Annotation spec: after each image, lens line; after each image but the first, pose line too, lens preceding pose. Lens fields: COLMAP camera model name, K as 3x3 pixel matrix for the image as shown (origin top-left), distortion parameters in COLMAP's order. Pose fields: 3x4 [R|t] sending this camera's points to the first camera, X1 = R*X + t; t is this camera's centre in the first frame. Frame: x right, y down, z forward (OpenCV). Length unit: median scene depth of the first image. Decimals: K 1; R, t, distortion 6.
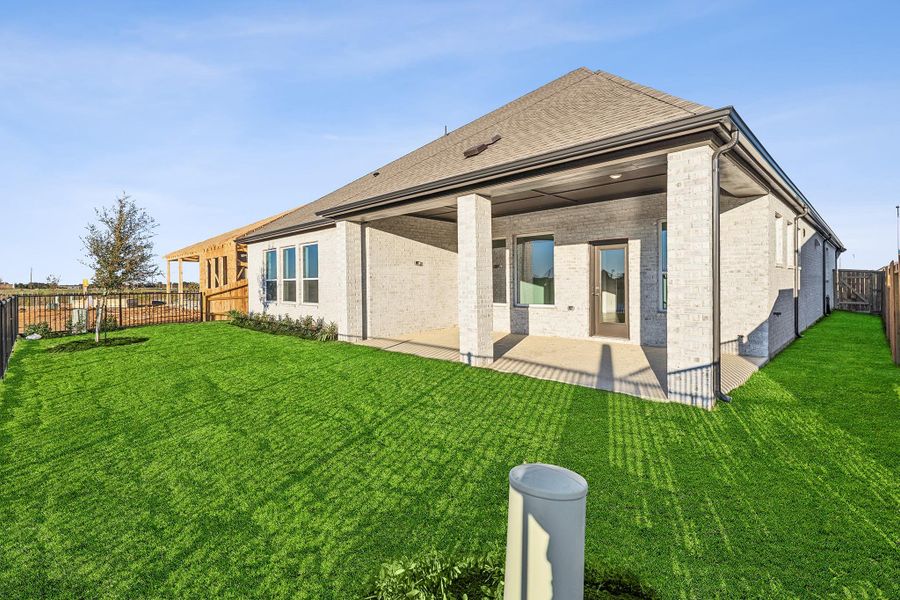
lens RADIAL K [[412.4, 0, 449.1], [0, 412.4, 293.8], [0, 0, 1]] dist [0.001940, 0.000231]
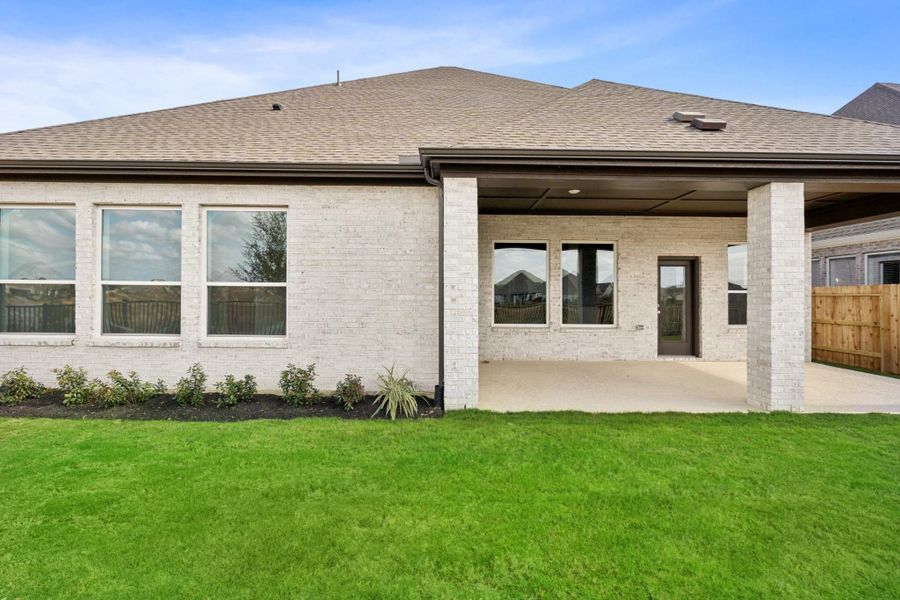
lens RADIAL K [[412.4, 0, 451.7], [0, 412.4, 298.3], [0, 0, 1]] dist [0.001940, 0.000231]
pose [[0.691446, 0.011066, 0.722344, -0.553257], [0.003636, 0.999817, -0.018796, -0.012273], [-0.722419, 0.015623, 0.691279, 0.573362]]
